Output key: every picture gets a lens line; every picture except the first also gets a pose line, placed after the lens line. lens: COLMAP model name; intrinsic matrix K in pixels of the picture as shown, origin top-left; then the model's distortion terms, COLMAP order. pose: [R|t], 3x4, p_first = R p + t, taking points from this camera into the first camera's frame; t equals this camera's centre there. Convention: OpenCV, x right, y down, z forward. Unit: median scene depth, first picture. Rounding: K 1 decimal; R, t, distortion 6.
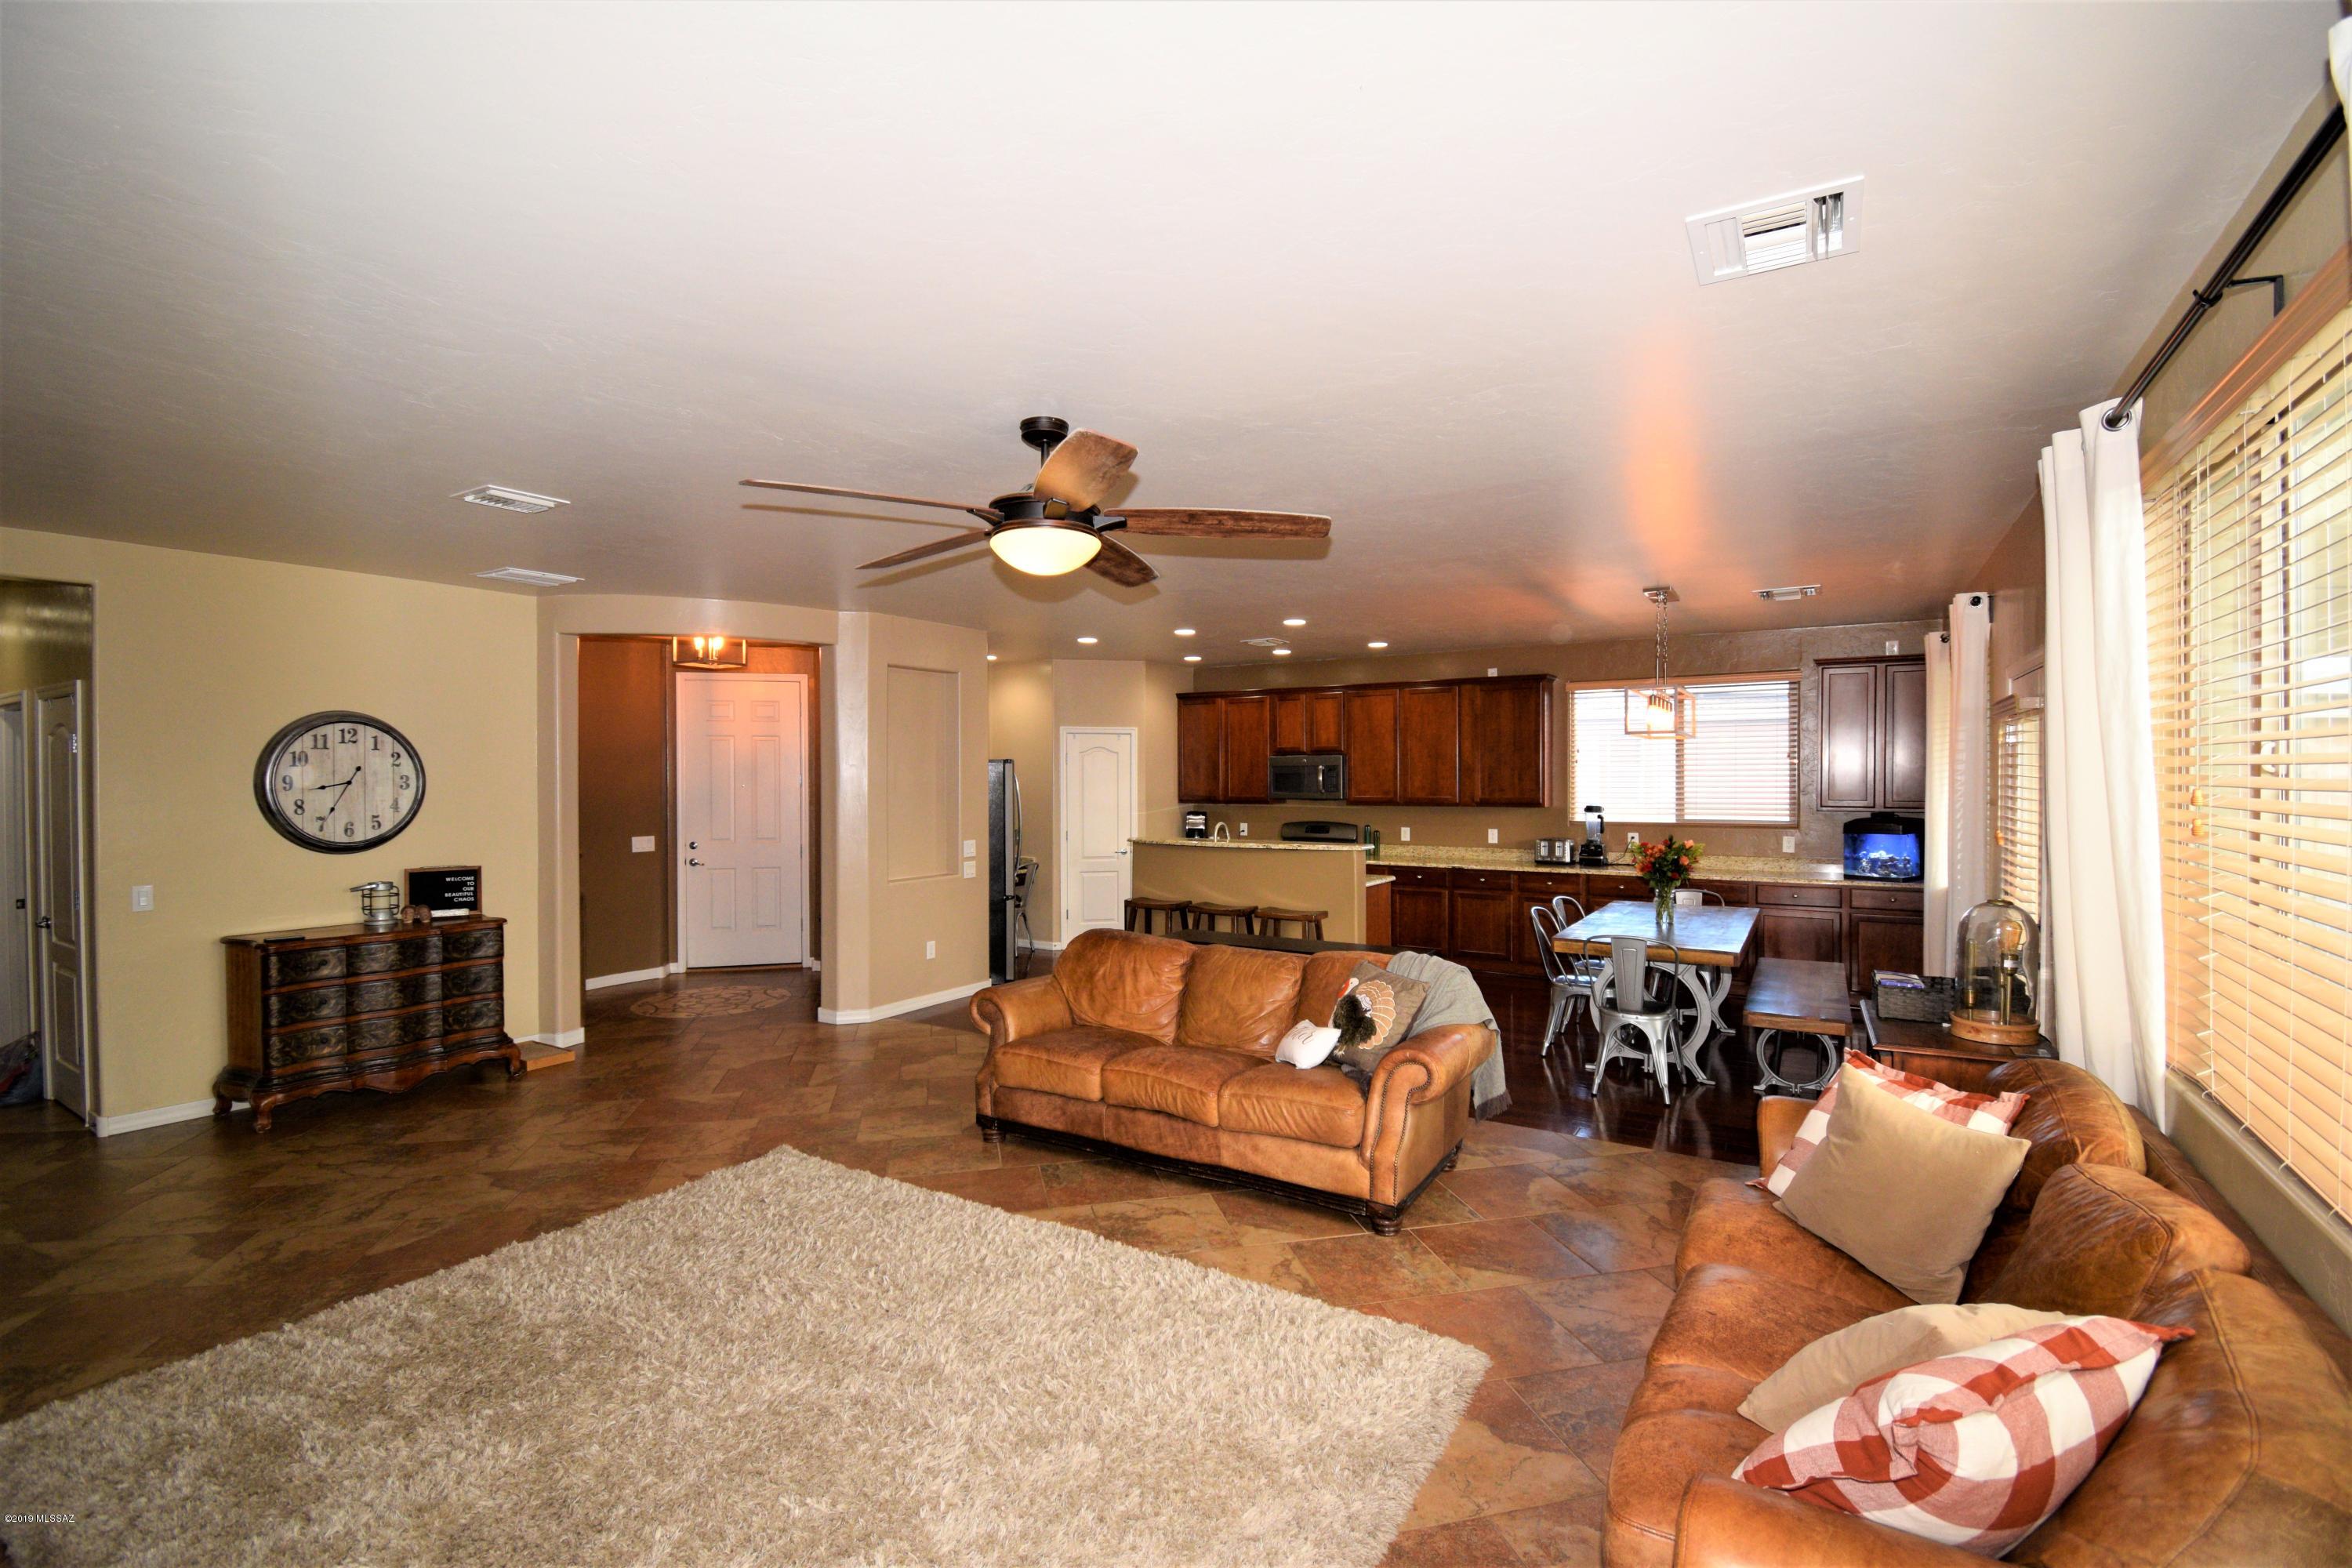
lens RADIAL K [[1023.6, 0, 1189.2], [0, 1023.6, 787.2], [0, 0, 1]] dist [0.019262, -0.026475]
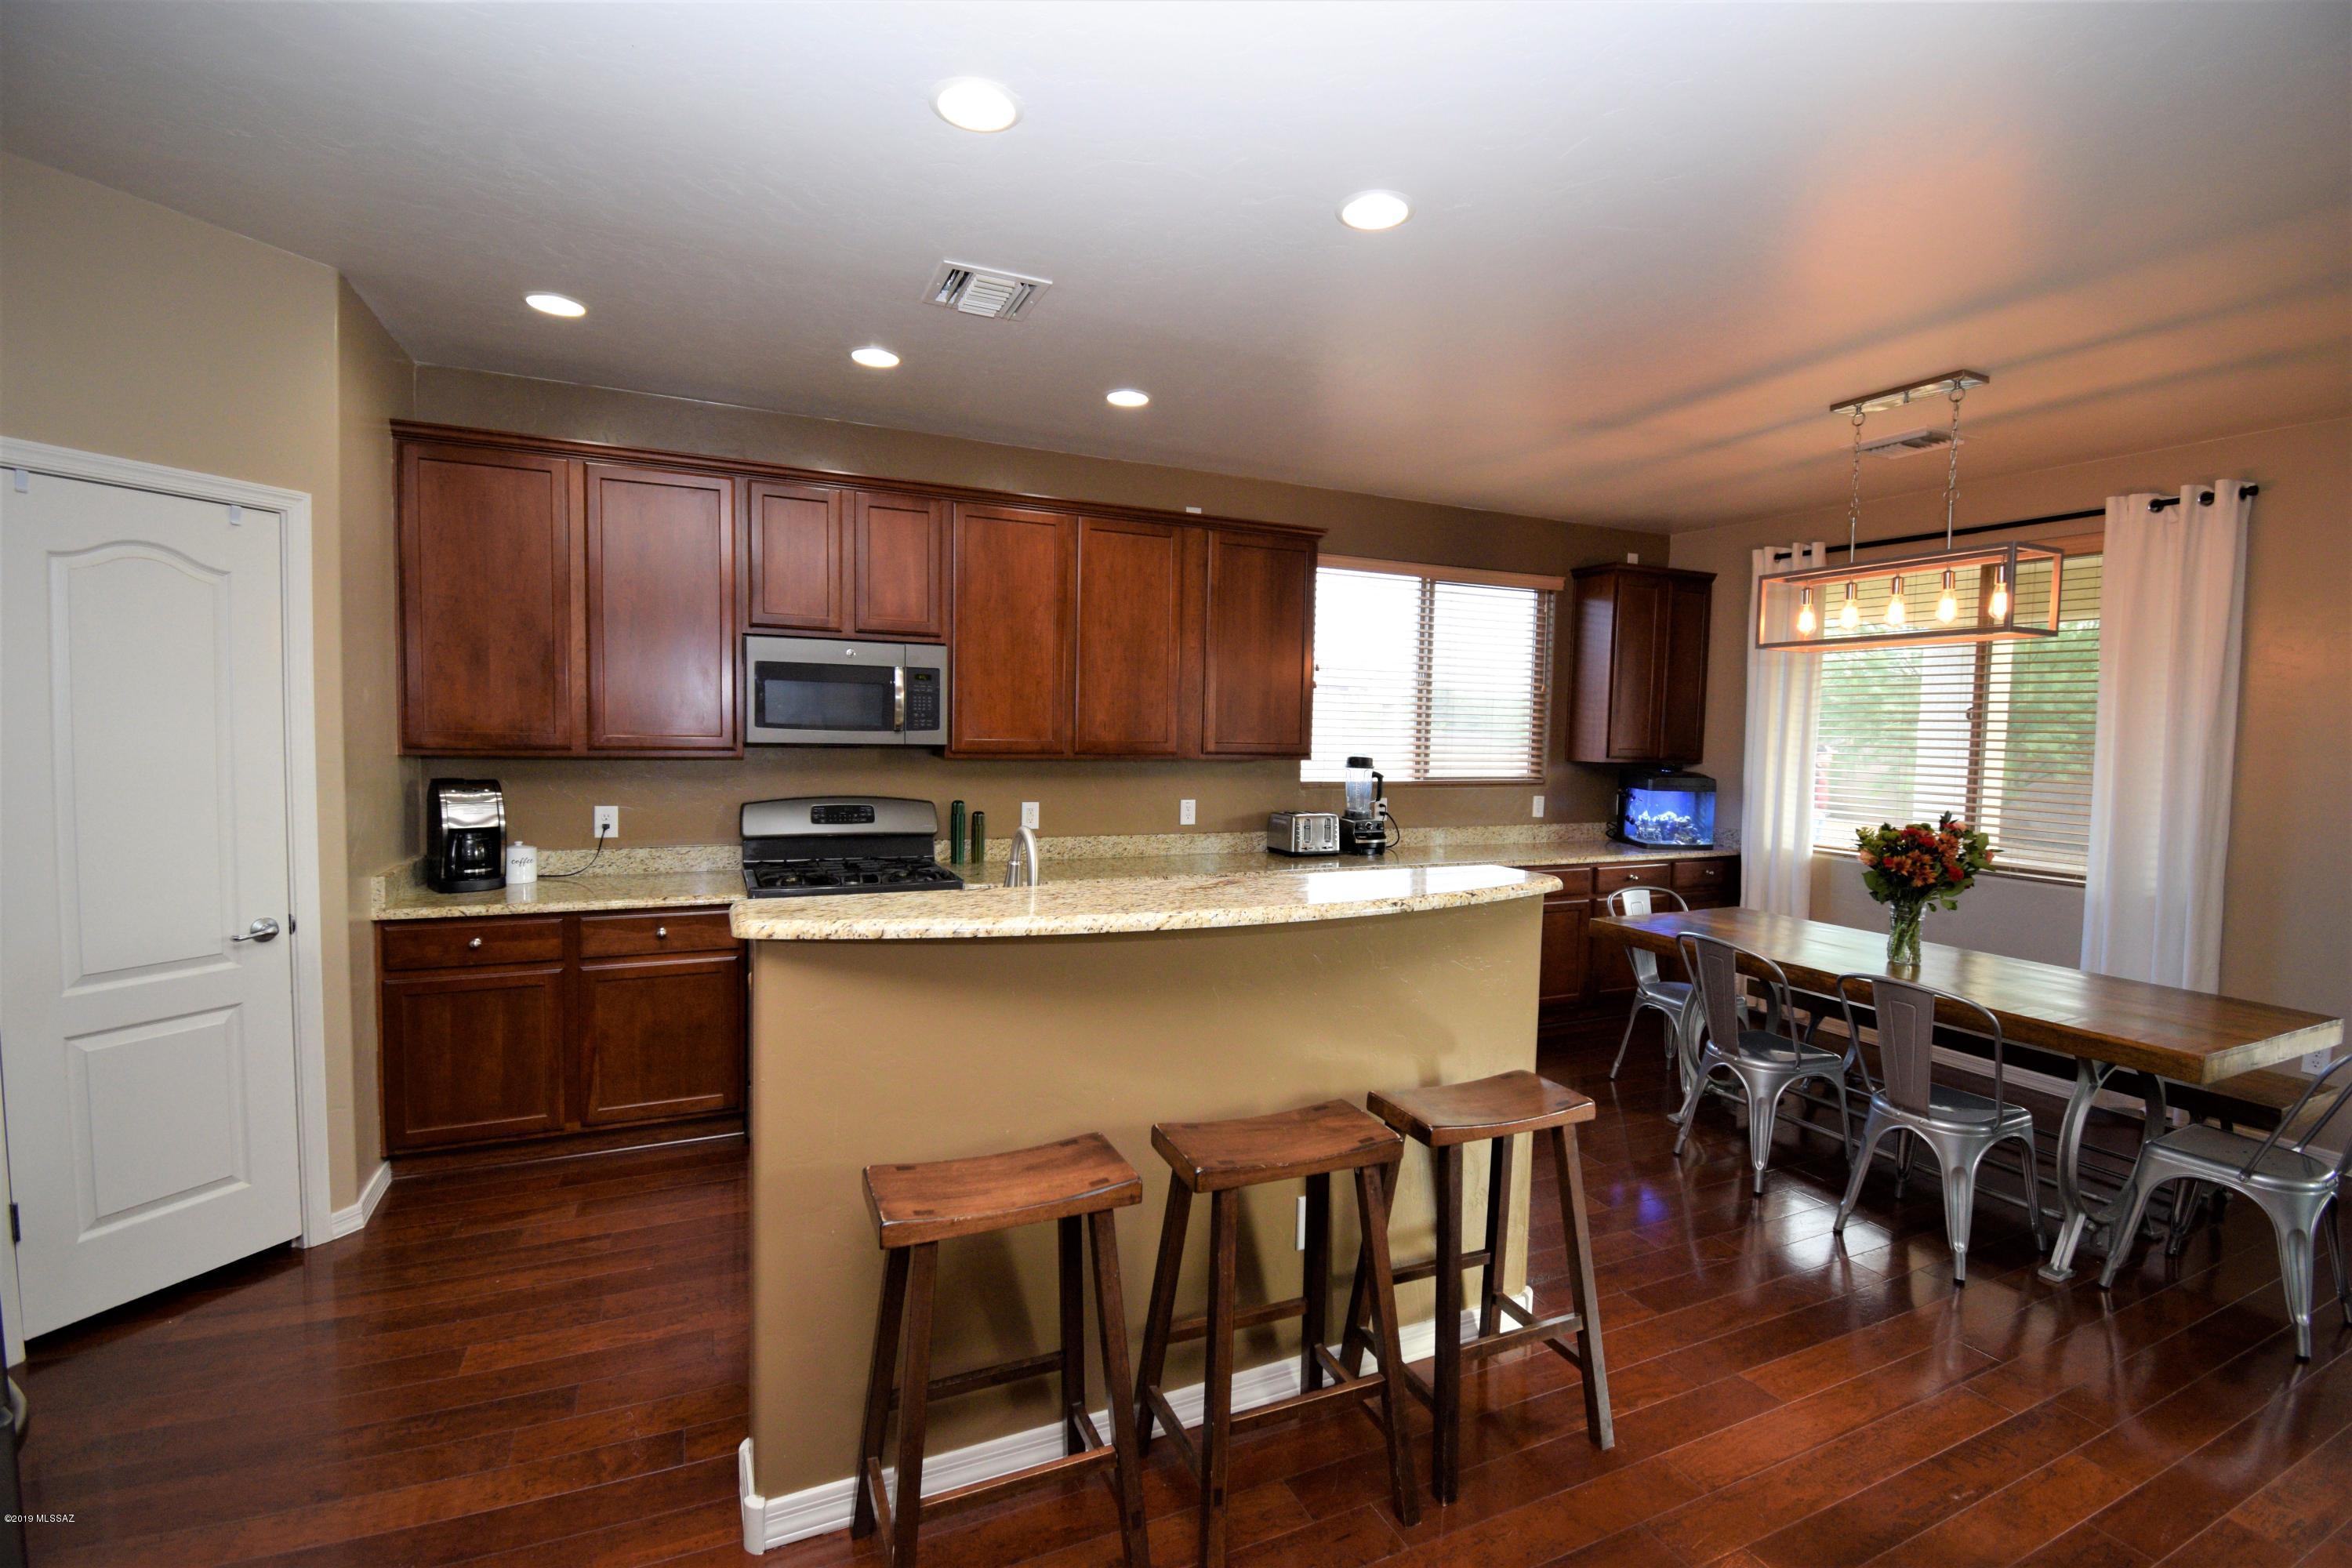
lens RADIAL K [[1027.0, 0, 1205.2], [0, 1027.0, 783.5], [0, 0, 1]] dist [0.014441, -0.027185]
pose [[0.551683, -0.028167, 0.833578, -0.180658], [-0.012303, 0.999046, 0.041901, 0.009248], [-0.833963, -0.033372, 0.550810, 0.752811]]
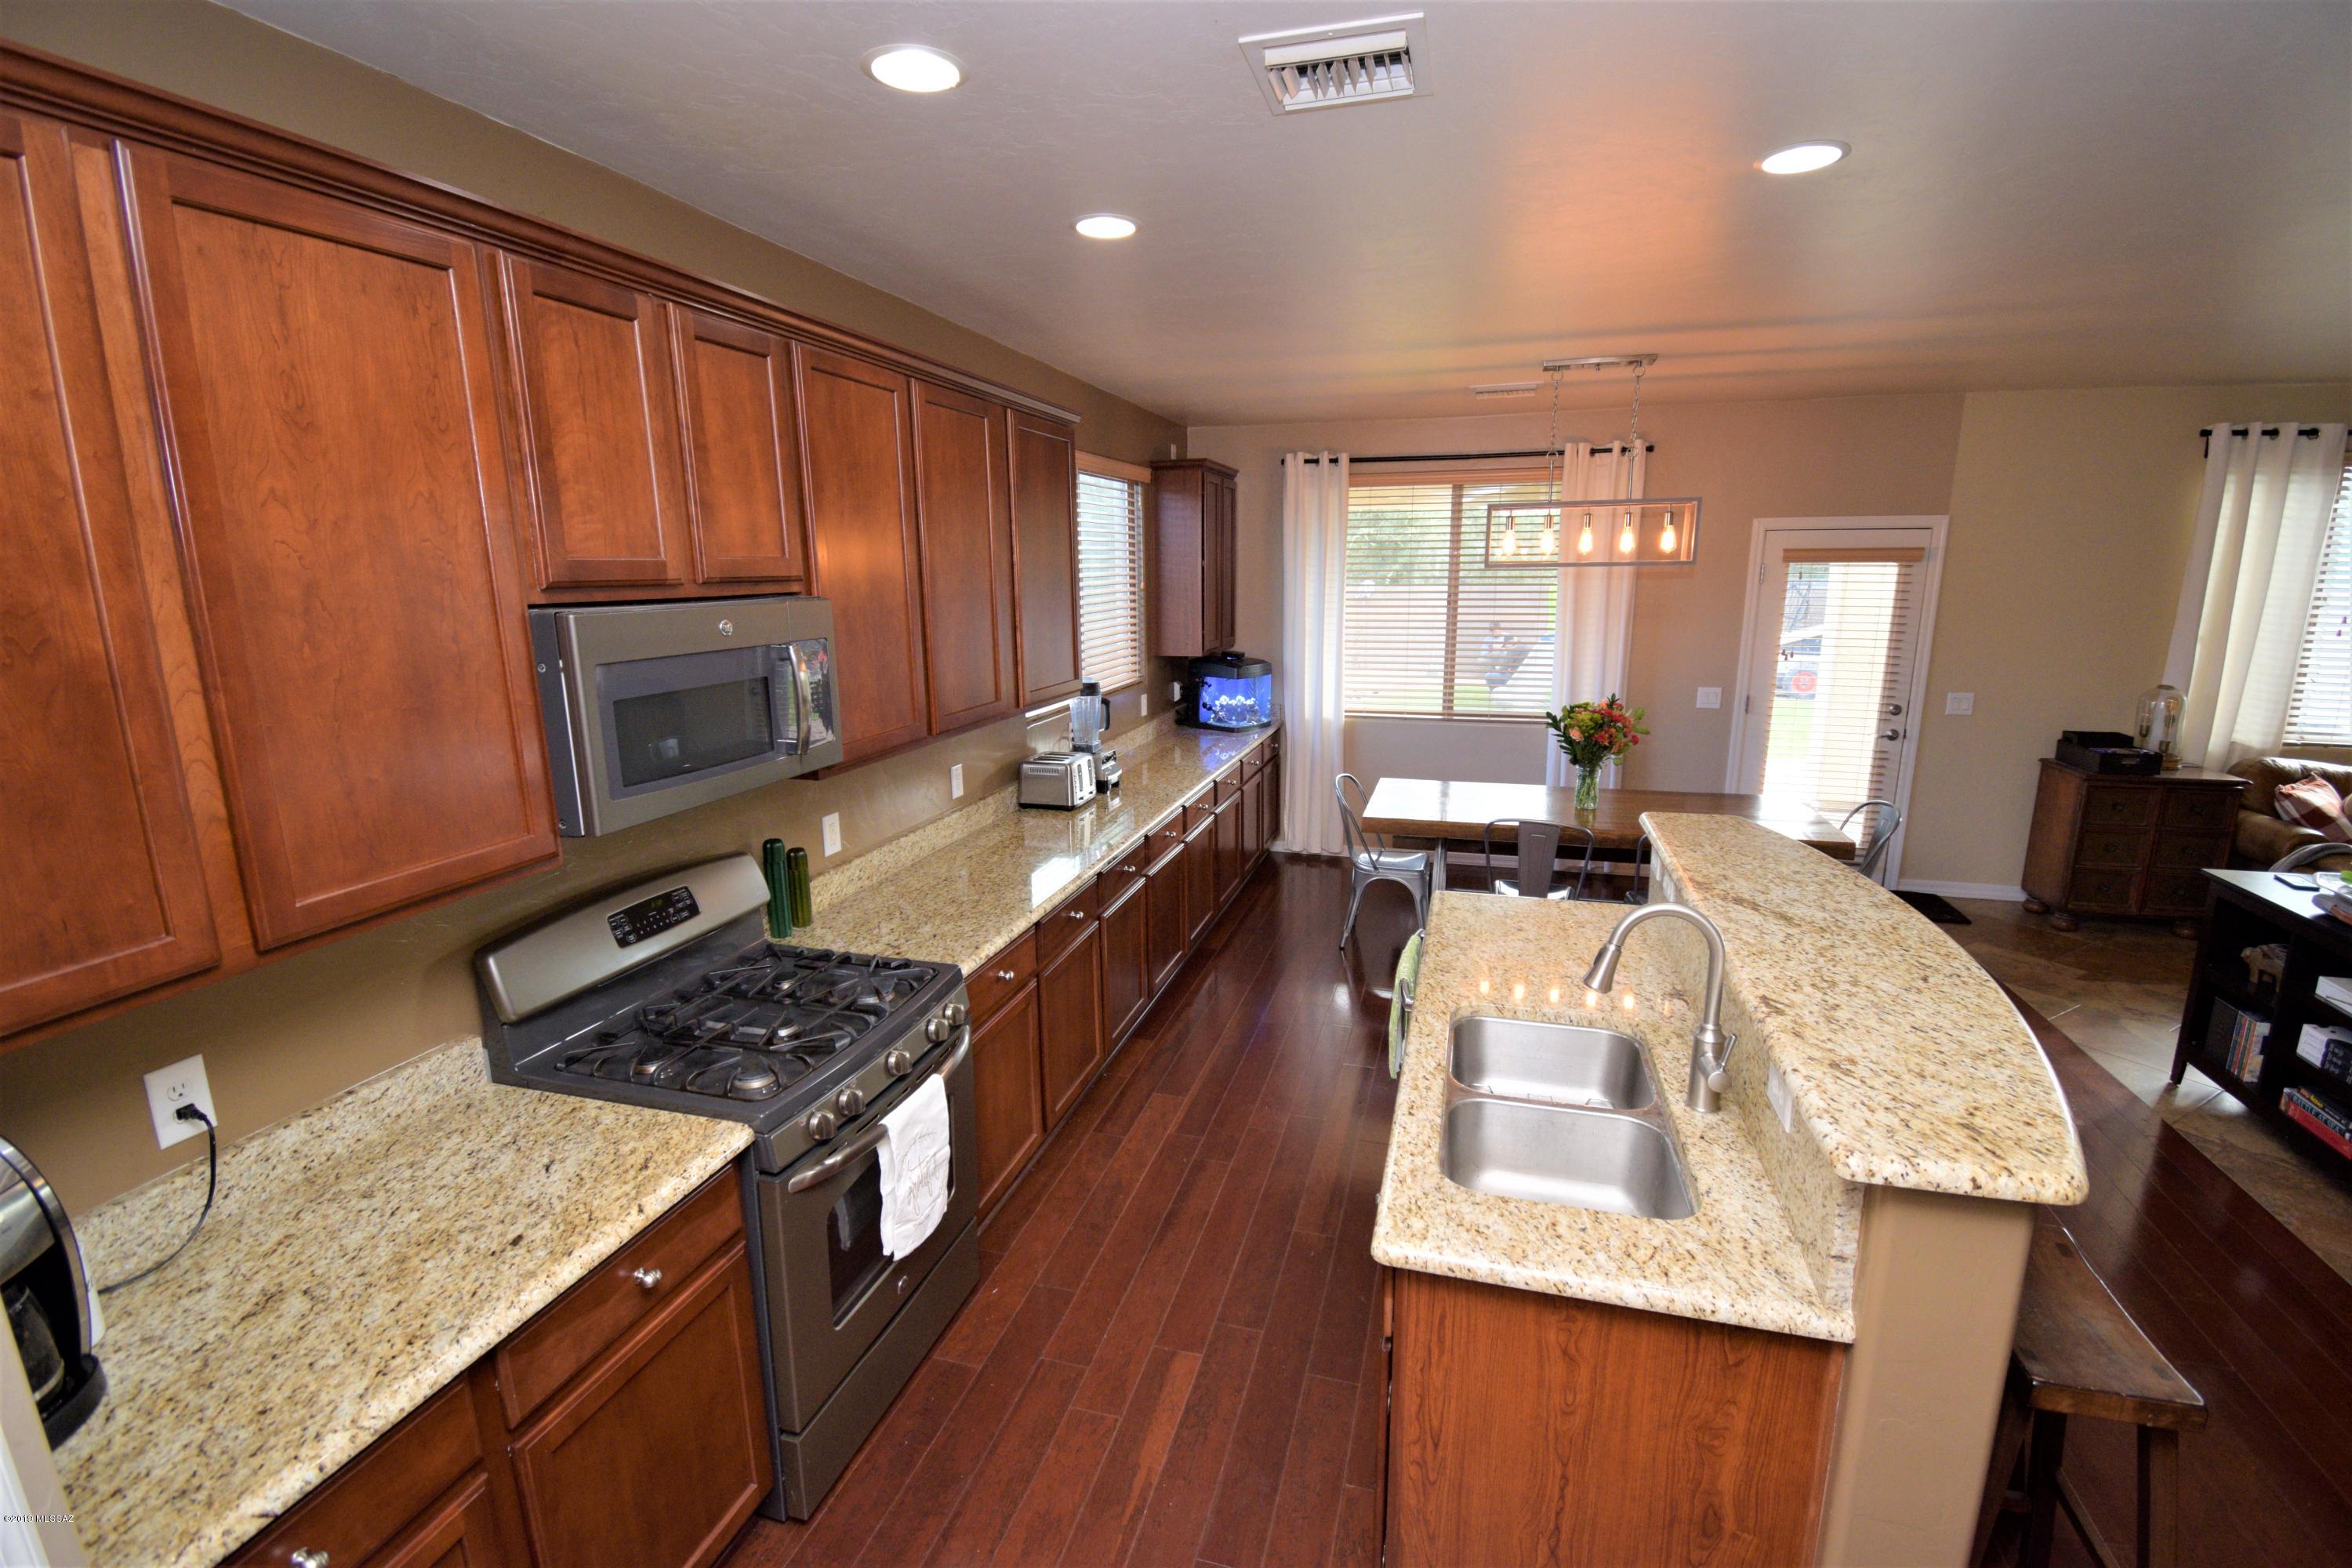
lens RADIAL K [[1012.5, 0, 1163.7], [0, 1012.5, 792.1], [0, 0, 1]] dist [0.010115, -0.025555]
pose [[-0.240620, -0.202608, 0.949238, -0.142302], [0.024606, 0.976383, 0.214640, -0.040842], [-0.970308, 0.075004, -0.229952, 1.114346]]
